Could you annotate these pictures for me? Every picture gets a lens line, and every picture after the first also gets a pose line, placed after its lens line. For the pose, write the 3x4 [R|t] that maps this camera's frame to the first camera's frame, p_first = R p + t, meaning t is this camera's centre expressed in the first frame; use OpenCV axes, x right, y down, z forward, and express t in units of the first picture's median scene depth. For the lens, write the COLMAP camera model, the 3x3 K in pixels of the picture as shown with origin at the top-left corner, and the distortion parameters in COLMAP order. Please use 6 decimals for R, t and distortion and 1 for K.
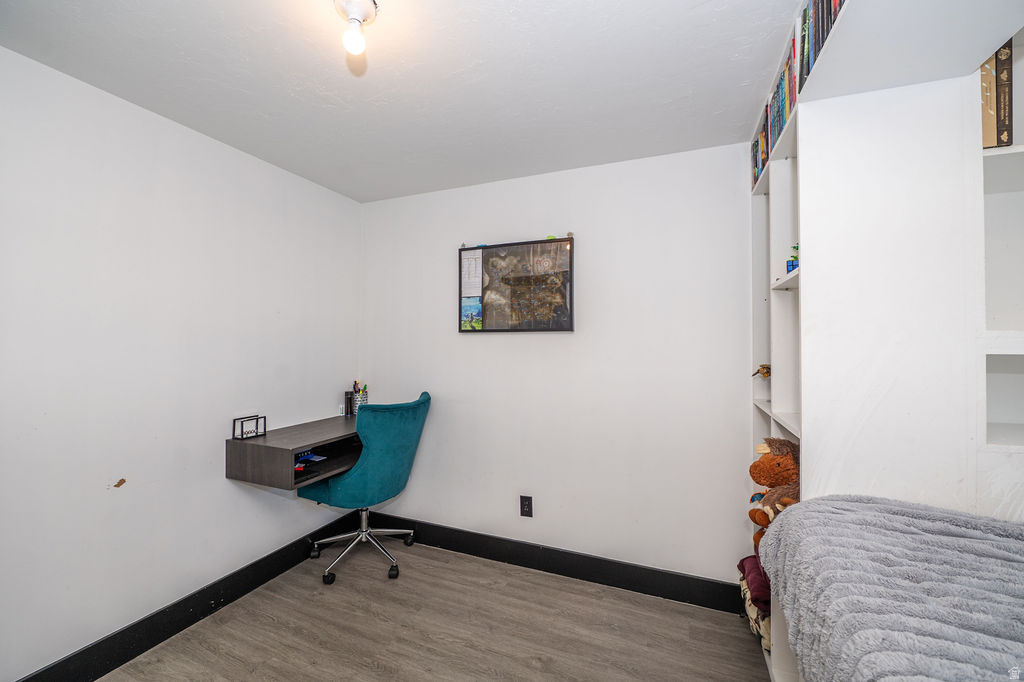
lens RADIAL K [[410.0, 0, 512.9], [0, 410.0, 339.1], [0, 0, 1]] dist [-0.010554, -0.000076]
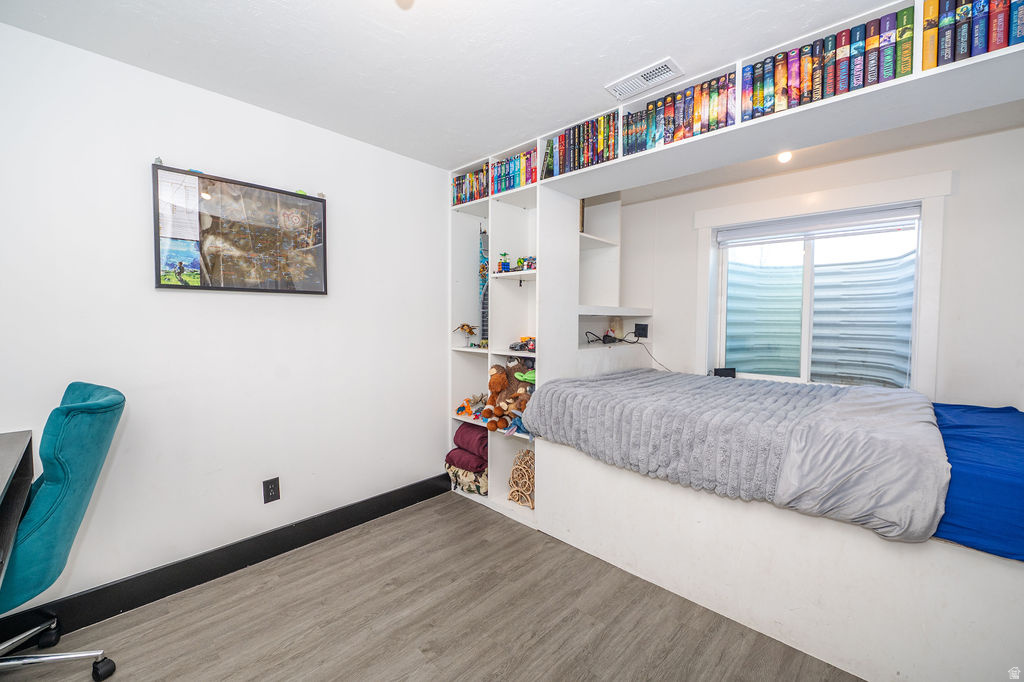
lens RADIAL K [[410.0, 0, 512.9], [0, 410.0, 339.1], [0, 0, 1]] dist [-0.010554, -0.000076]
pose [[0.353232, -0.042732, 0.934559, -0.613012], [-0.013299, 0.998626, 0.050688, 0.030238], [-0.935441, -0.030333, 0.352179, 0.214784]]
